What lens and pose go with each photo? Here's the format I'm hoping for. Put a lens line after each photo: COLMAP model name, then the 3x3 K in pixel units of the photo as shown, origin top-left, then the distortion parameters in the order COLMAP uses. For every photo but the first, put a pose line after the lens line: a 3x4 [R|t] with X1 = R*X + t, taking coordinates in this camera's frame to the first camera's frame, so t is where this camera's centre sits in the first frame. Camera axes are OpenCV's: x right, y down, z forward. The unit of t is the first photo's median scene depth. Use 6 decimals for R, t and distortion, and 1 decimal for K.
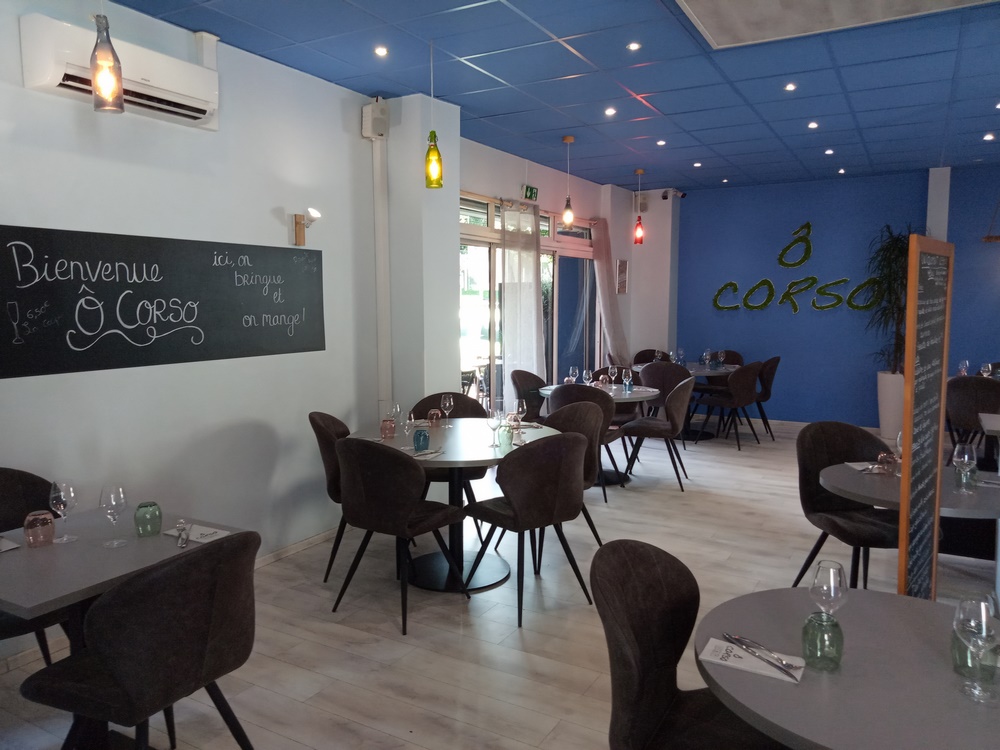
lens RADIAL K [[735.7, 0, 500.0], [0, 735.7, 375.0], [0, 0, 1]] dist [0.002504, 0.001251]
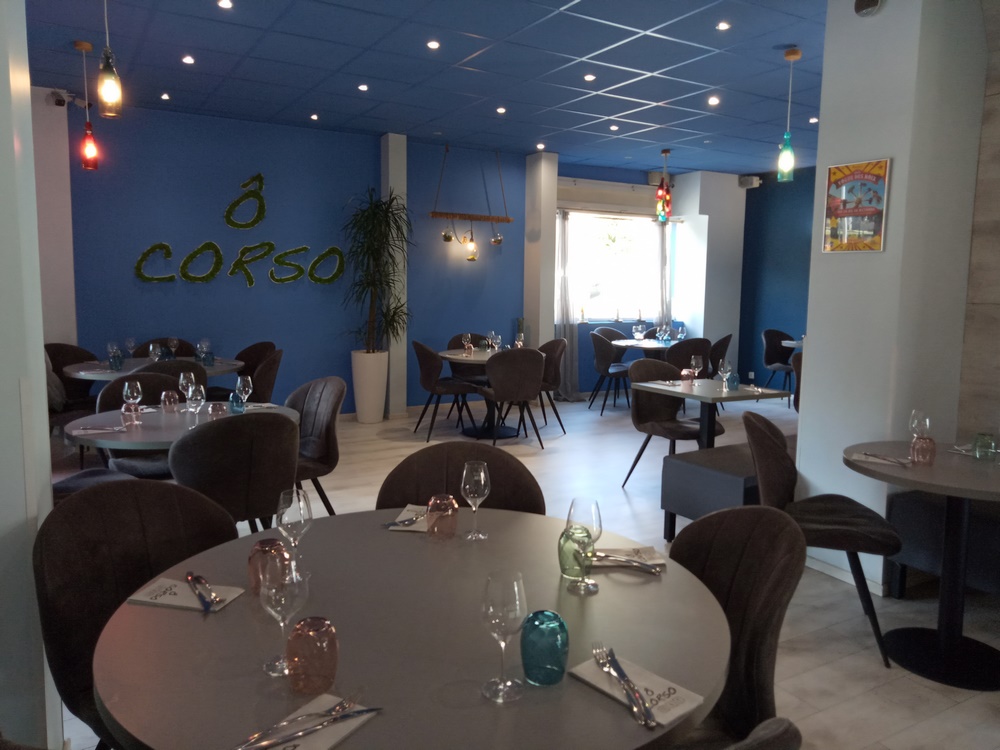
lens RADIAL K [[735.7, 0, 500.0], [0, 735.7, 375.0], [0, 0, 1]] dist [0.002504, 0.001251]
pose [[0.492443, -0.089970, 0.865682, -0.169116], [0.077055, 0.995244, 0.059603, -0.015582], [-0.866927, 0.037354, 0.497034, 0.375668]]
